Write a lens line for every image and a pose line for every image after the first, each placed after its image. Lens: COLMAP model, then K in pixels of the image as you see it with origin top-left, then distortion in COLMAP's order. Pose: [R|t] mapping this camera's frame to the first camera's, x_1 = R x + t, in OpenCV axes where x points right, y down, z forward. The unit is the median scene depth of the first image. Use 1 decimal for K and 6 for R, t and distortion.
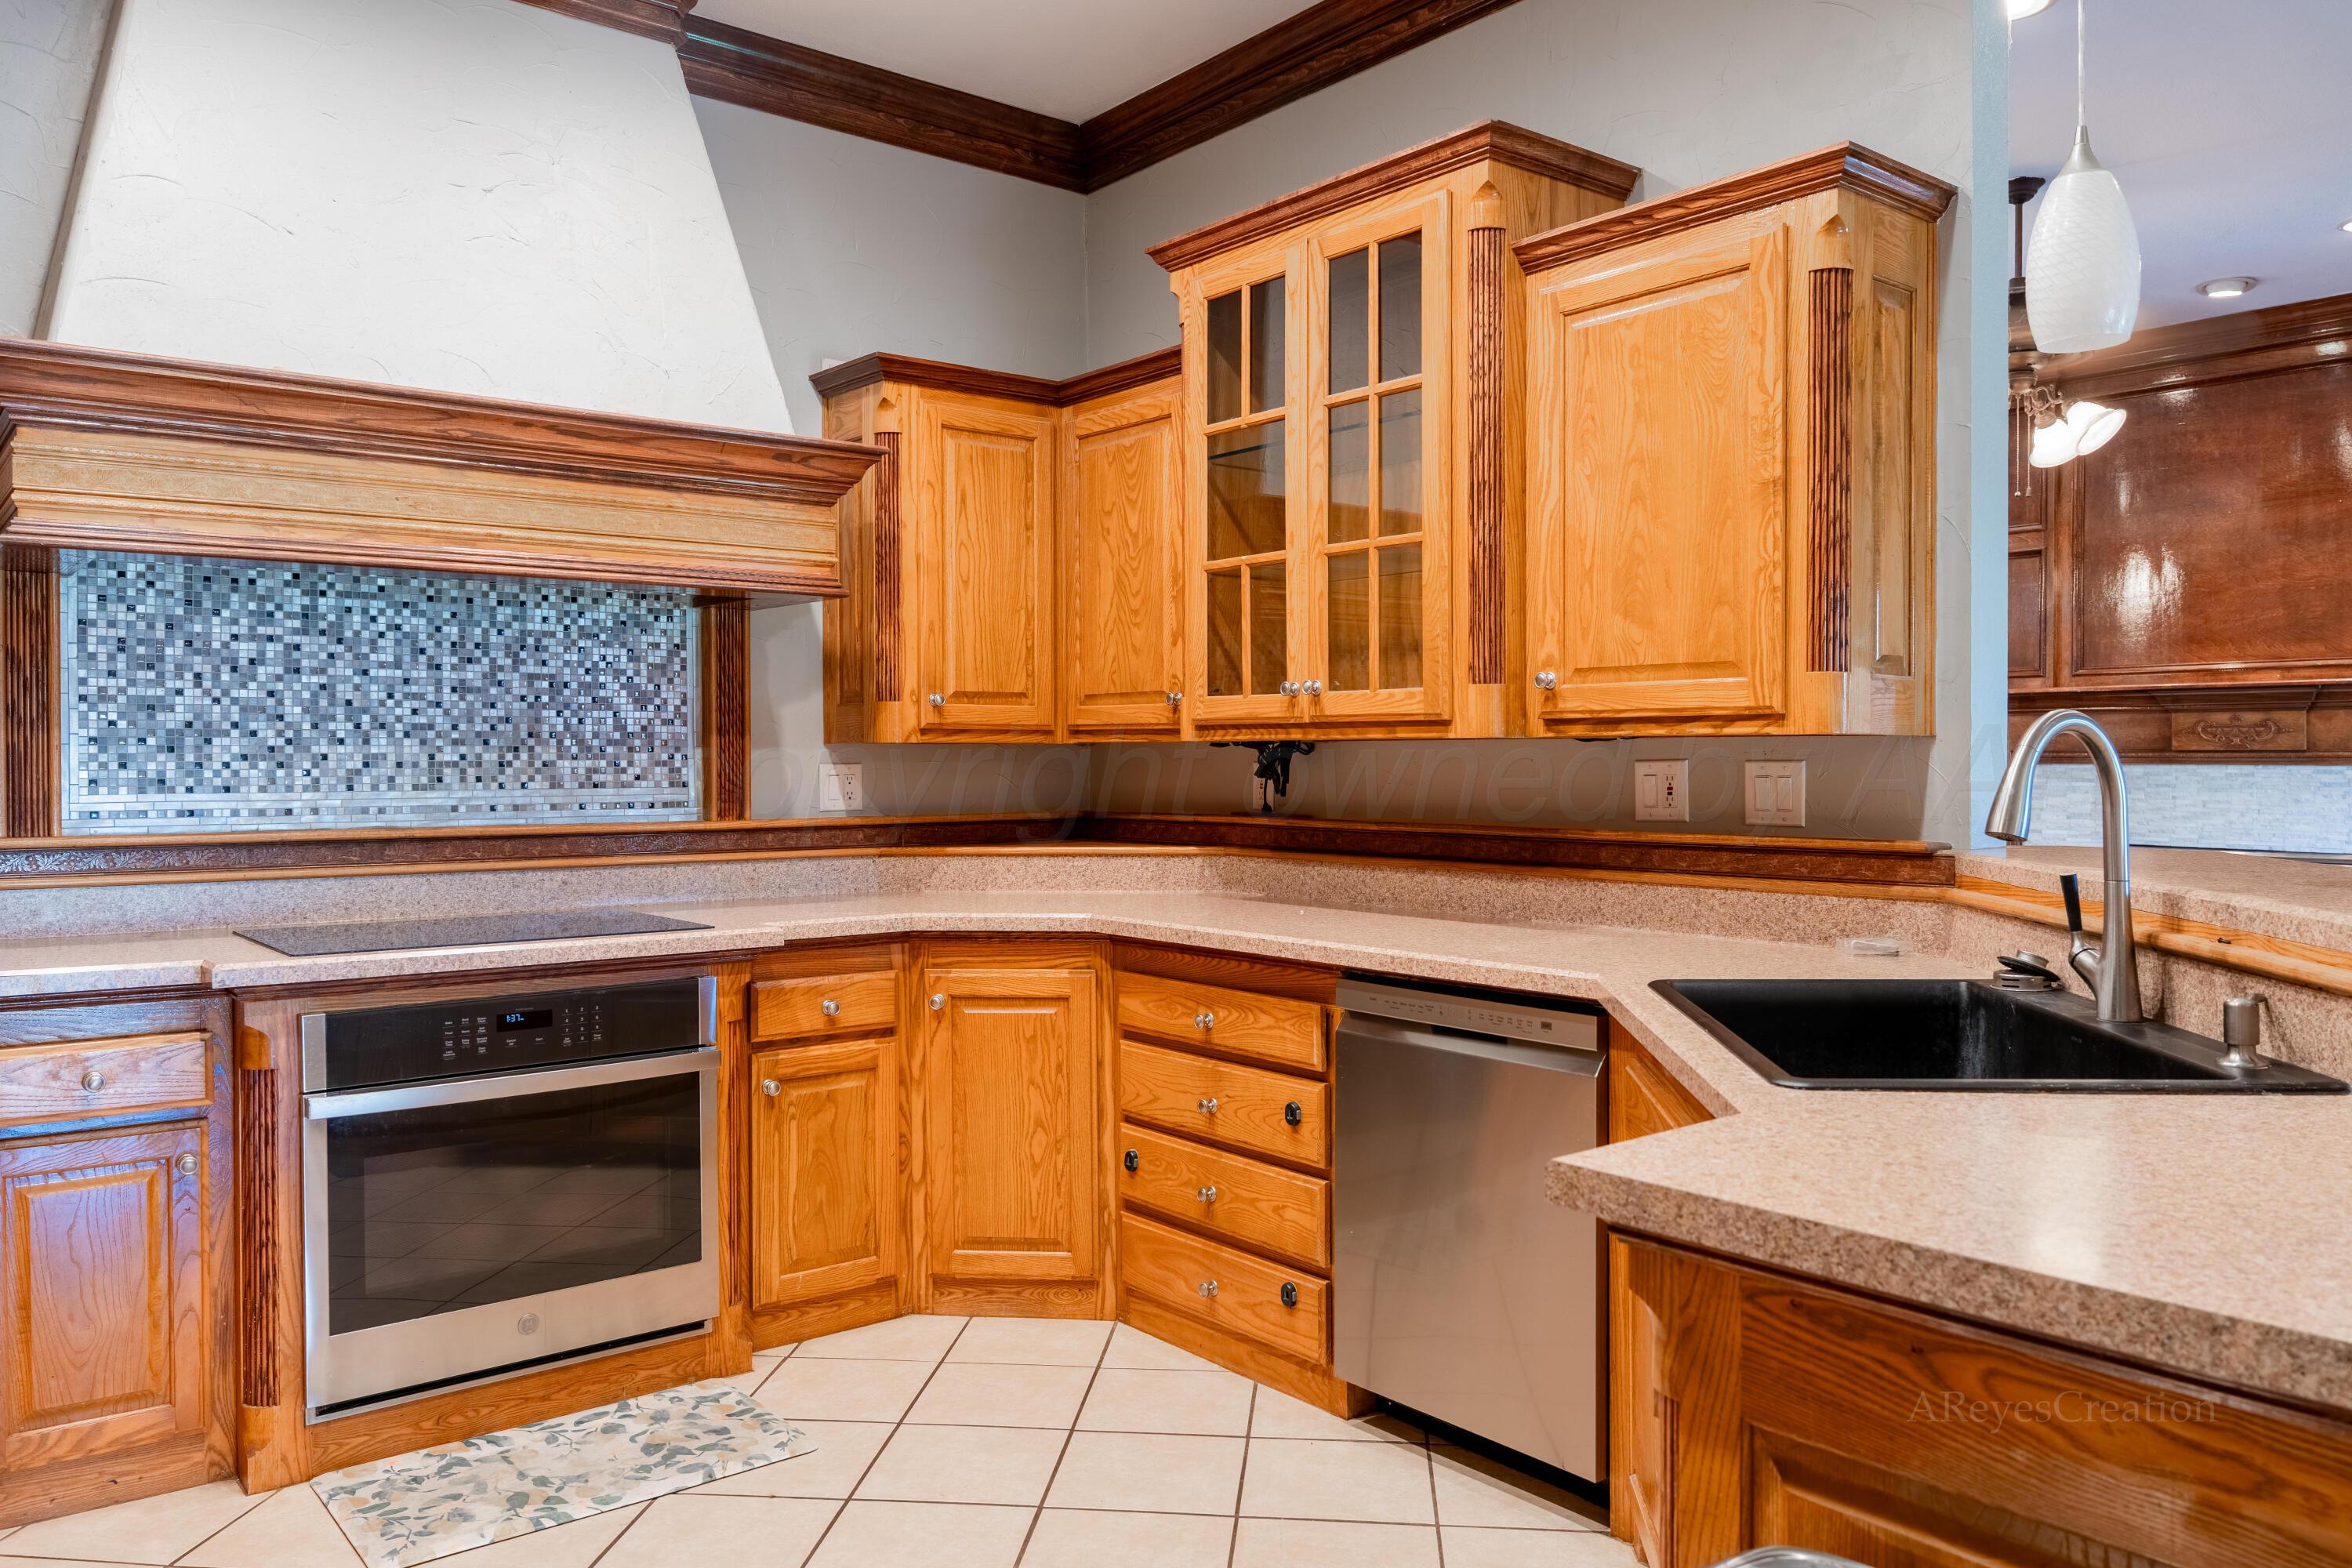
lens RADIAL K [[1703.5, 0, 1189.2], [0, 1703.5, 764.8], [0, 0, 1]] dist [0.011083, -0.010859]
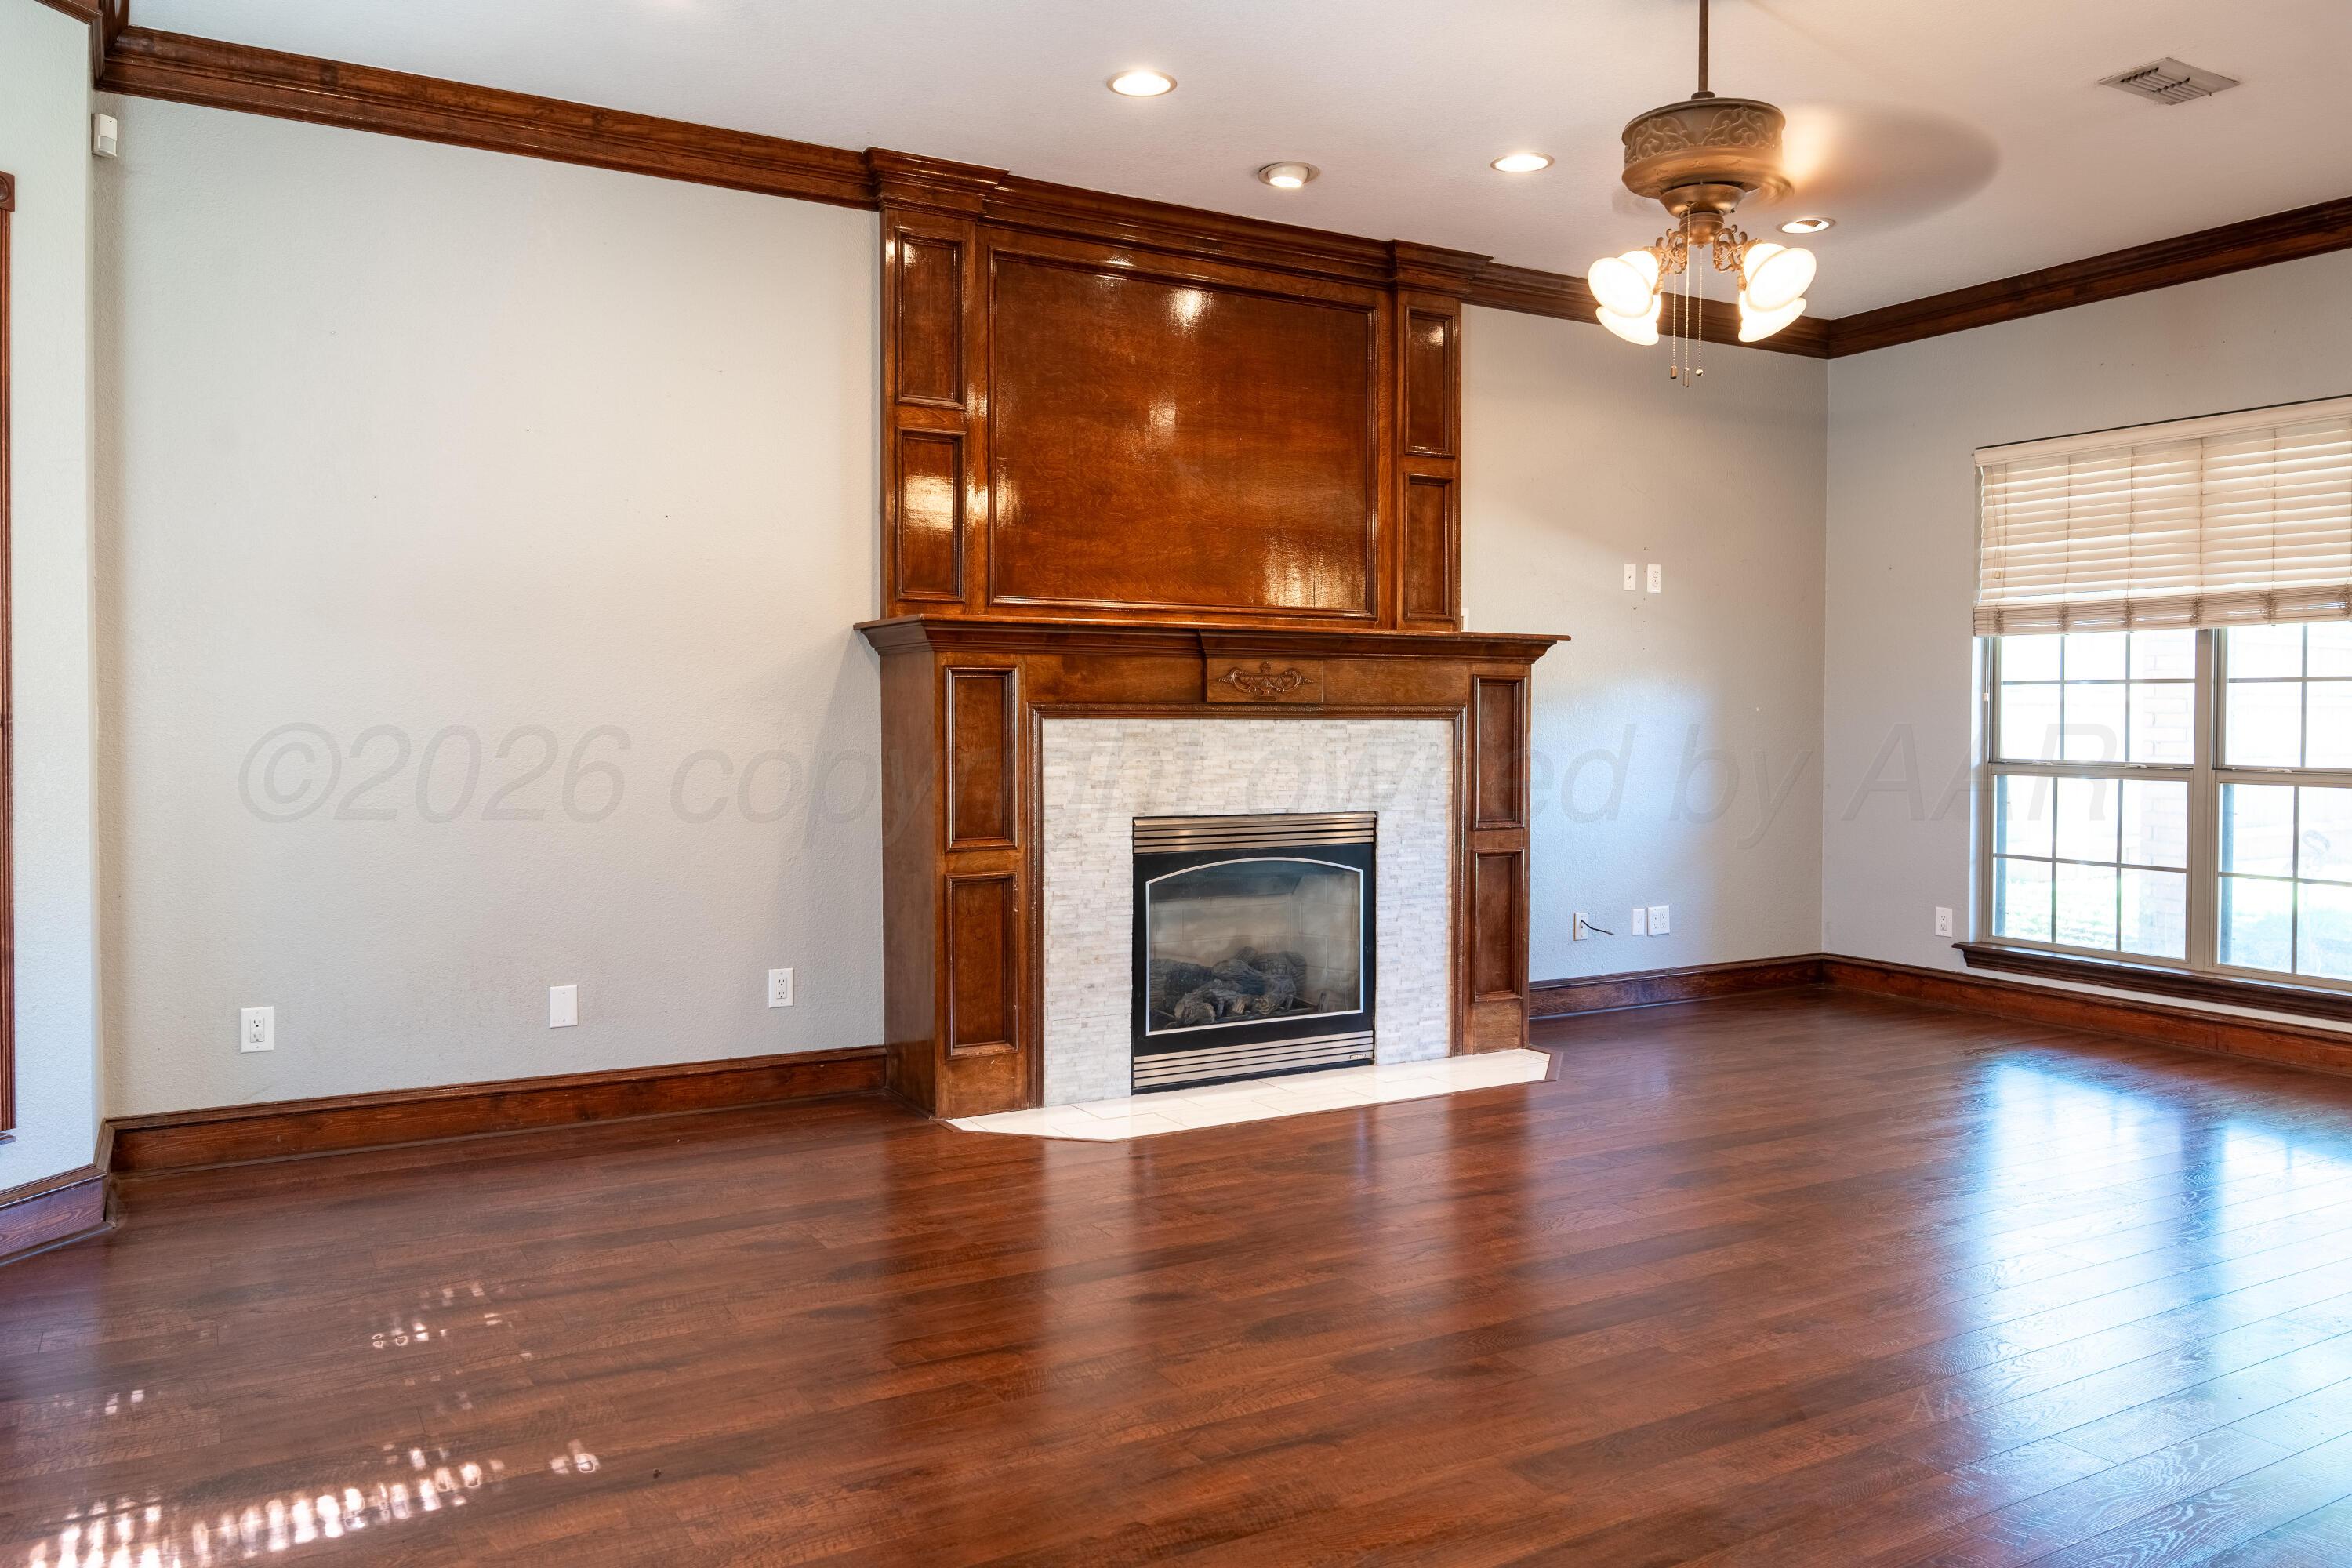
lens RADIAL K [[1703.5, 0, 1105.3], [0, 1703.5, 734.3], [0, 0, 1]] dist [0.011083, -0.010859]
pose [[0.162301, -0.012433, 0.986663, -0.266360], [0.002439, 0.999923, 0.012199, -0.003096], [-0.986738, 0.000427, 0.162319, 0.917904]]
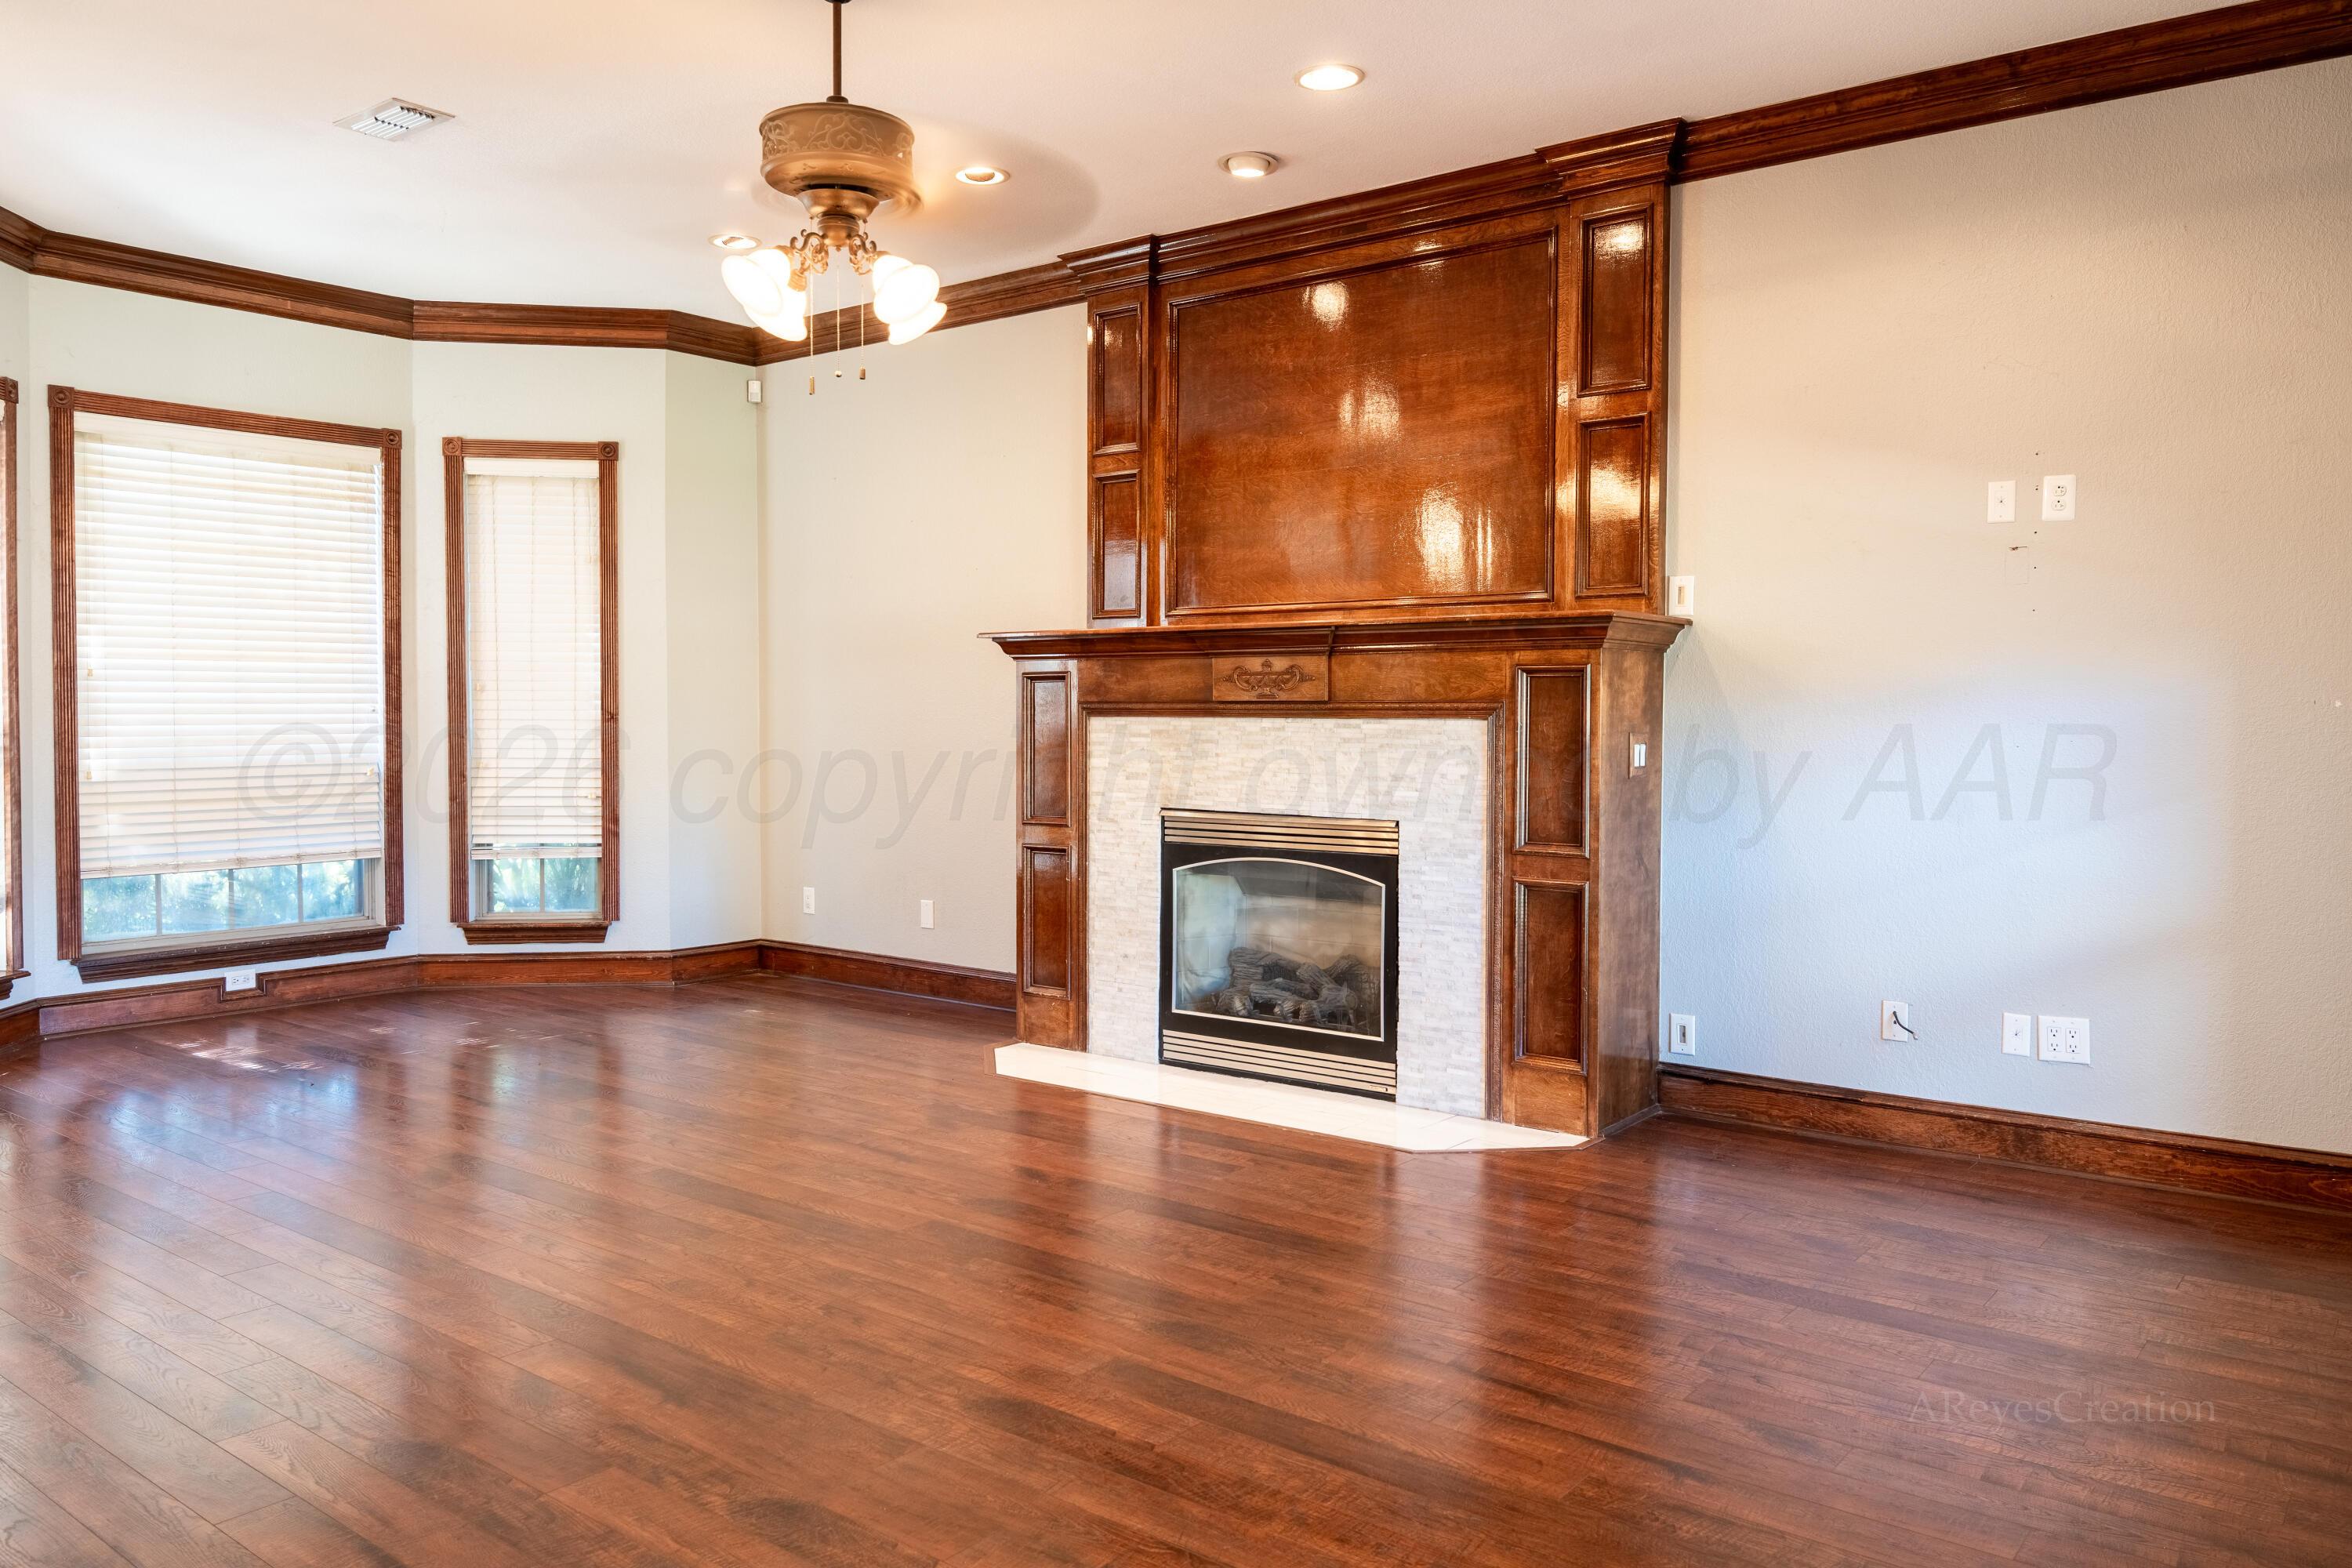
lens RADIAL K [[1703.5, 0, 1218.6], [0, 1703.5, 751.5], [0, 0, 1]] dist [0.011083, -0.010859]
pose [[0.972370, -0.003125, 0.233424, 0.376951], [-0.000939, 0.999850, 0.017294, 0.002260], [-0.233443, -0.017035, 0.972221, 0.155098]]
